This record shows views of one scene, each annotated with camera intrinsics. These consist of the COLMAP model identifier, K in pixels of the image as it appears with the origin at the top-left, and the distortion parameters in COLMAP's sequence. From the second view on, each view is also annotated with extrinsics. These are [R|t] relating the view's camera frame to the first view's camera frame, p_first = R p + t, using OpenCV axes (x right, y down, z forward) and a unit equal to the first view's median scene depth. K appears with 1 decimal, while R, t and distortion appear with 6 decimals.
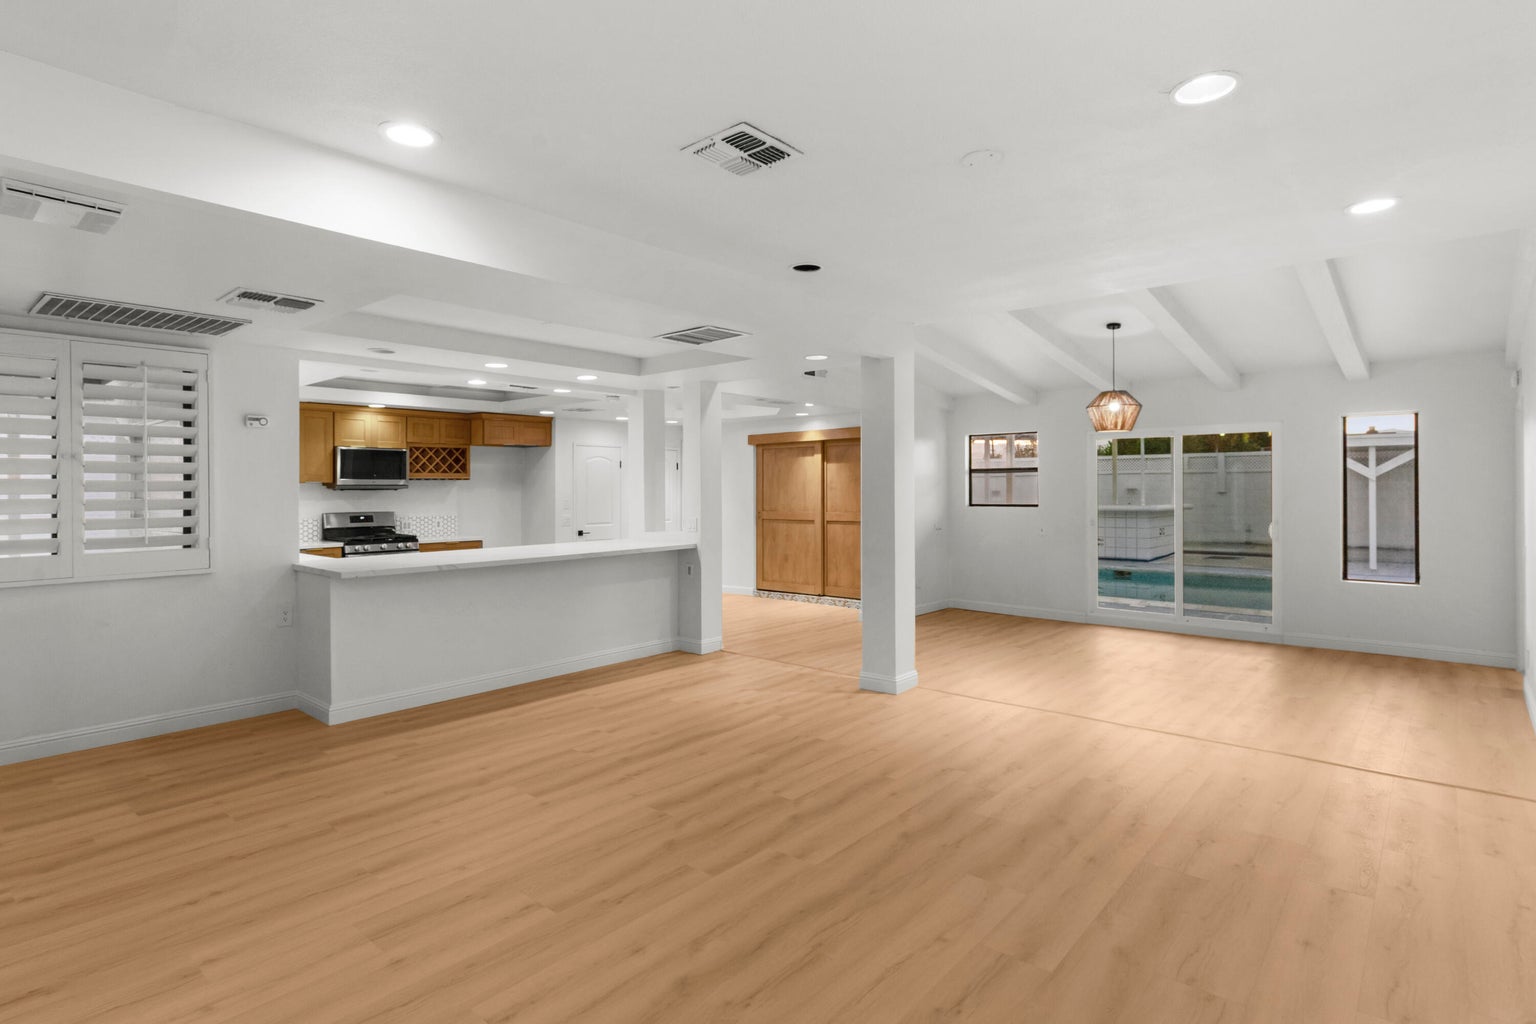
lens RADIAL K [[784.8, 0, 760.0], [0, 784.8, 480.3], [0, 0, 1]] dist [-0.001819, -0.000044]
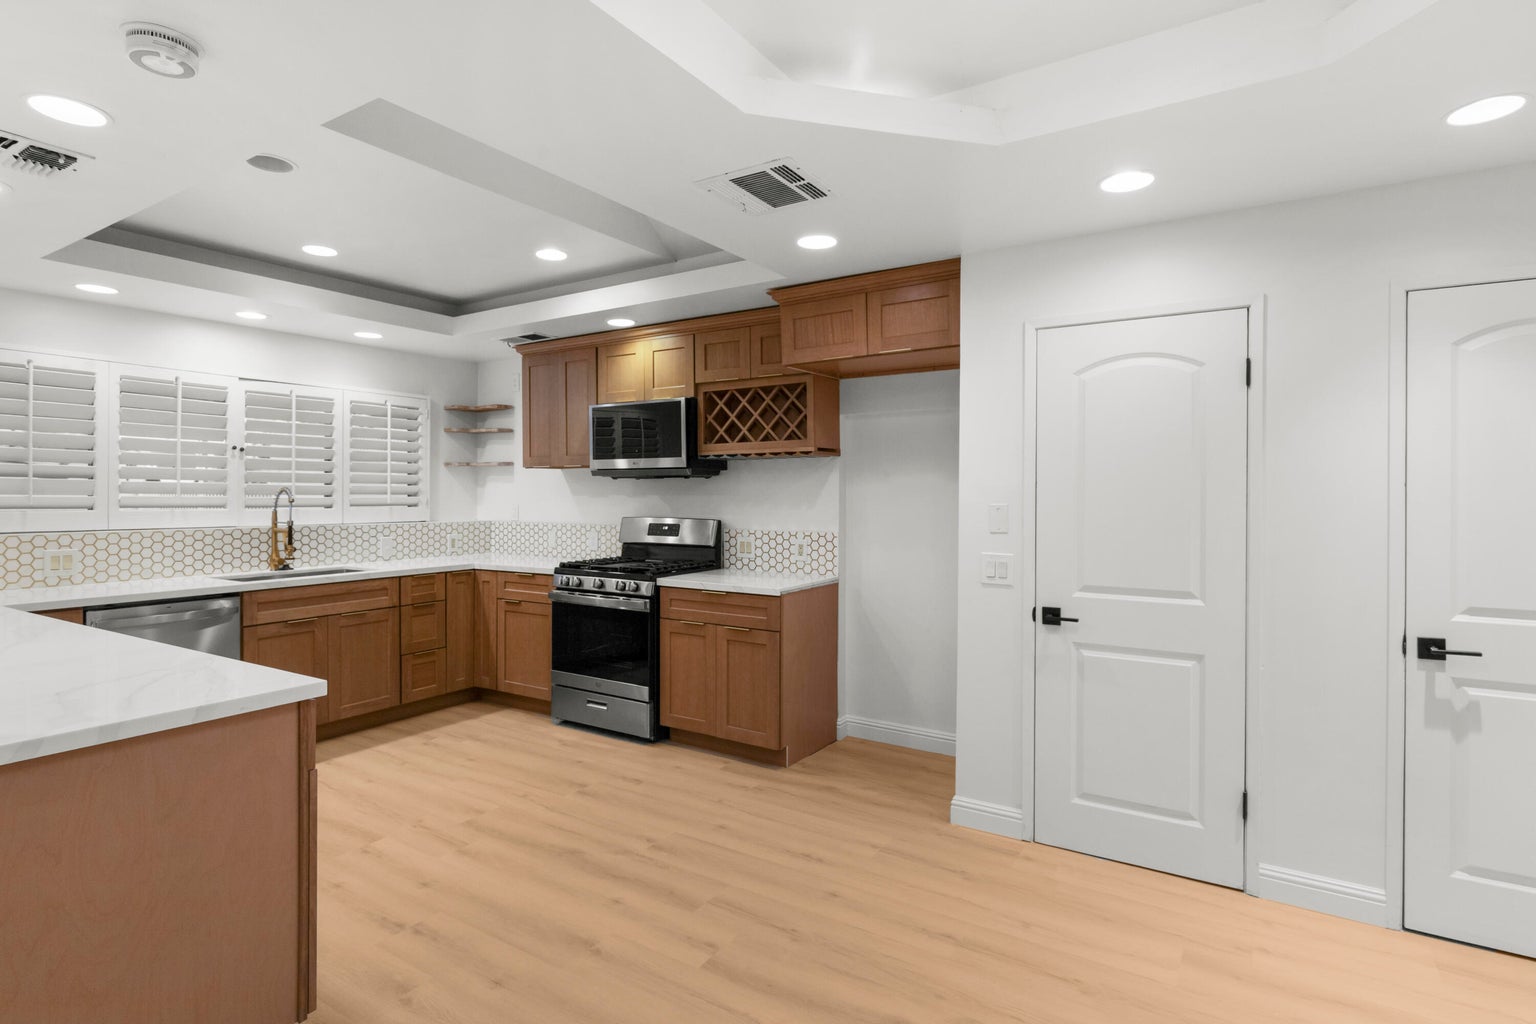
lens RADIAL K [[772.5, 0, 760.1], [0, 772.5, 497.5], [0, 0, 1]] dist [-0.001019, 0.000110]
pose [[0.160209, 0.010787, -0.987024, 0.053085], [0.007847, 0.999895, 0.012201, 0.019331], [0.987052, -0.009700, 0.160108, 0.959784]]
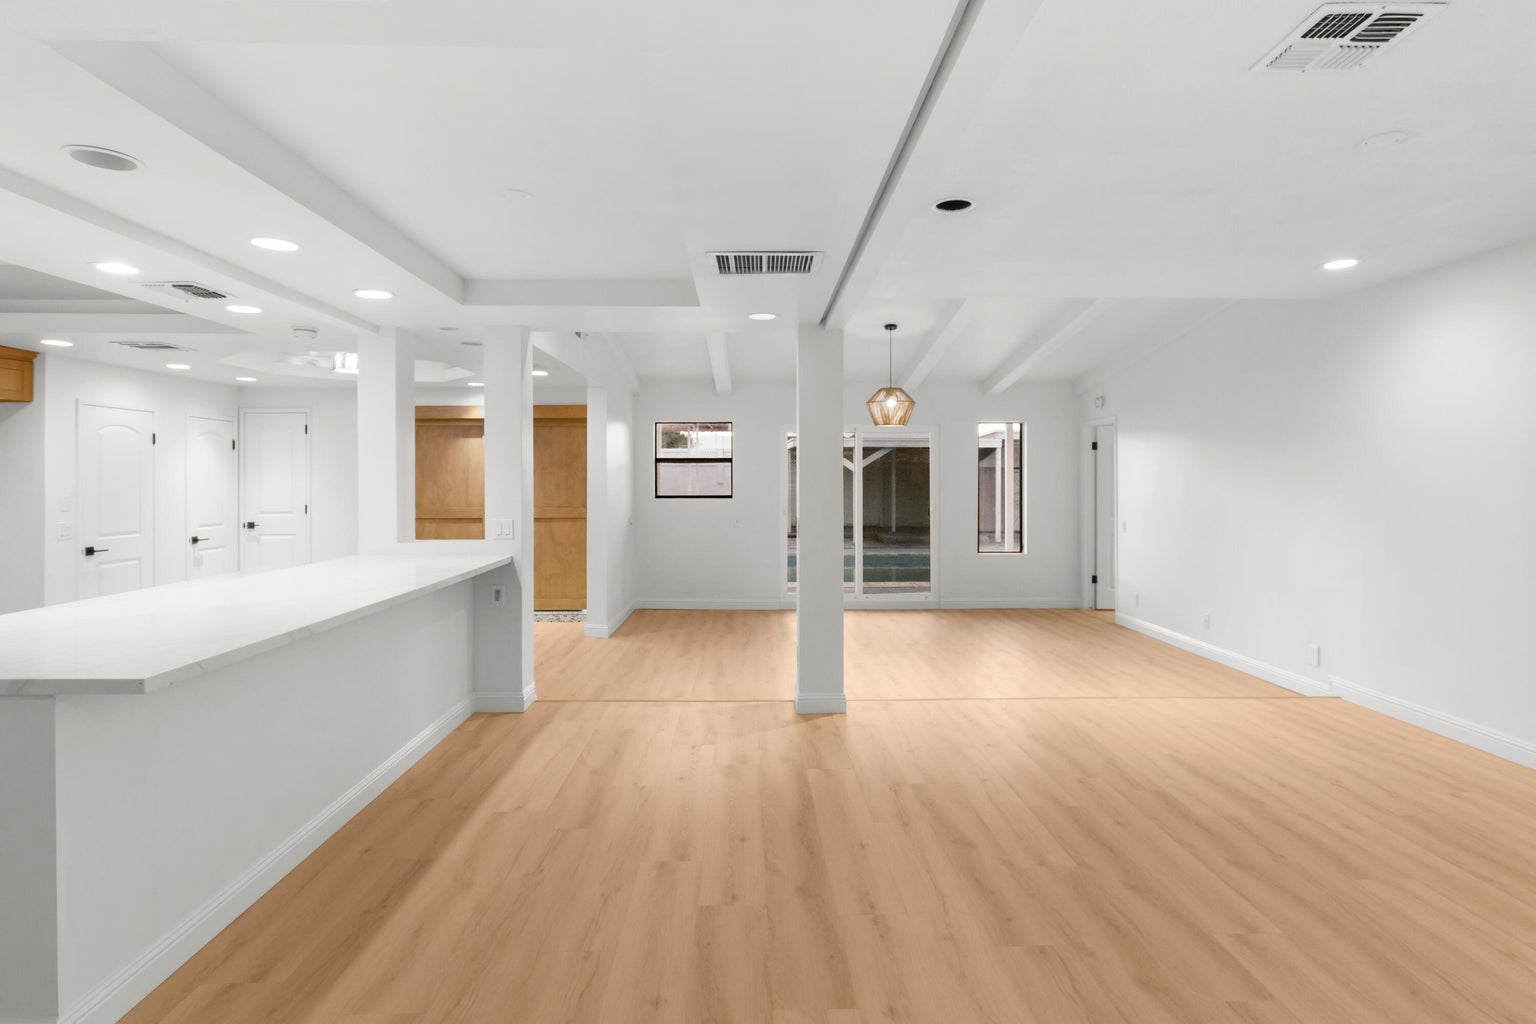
lens RADIAL K [[784.8, 0, 760.0], [0, 784.8, 480.3], [0, 0, 1]] dist [-0.001819, -0.000044]
pose [[0.740052, 0.002203, 0.672546, -0.287964], [-0.010041, 0.999919, 0.007774, 0.003852], [-0.672475, -0.012506, 0.740014, 0.245610]]
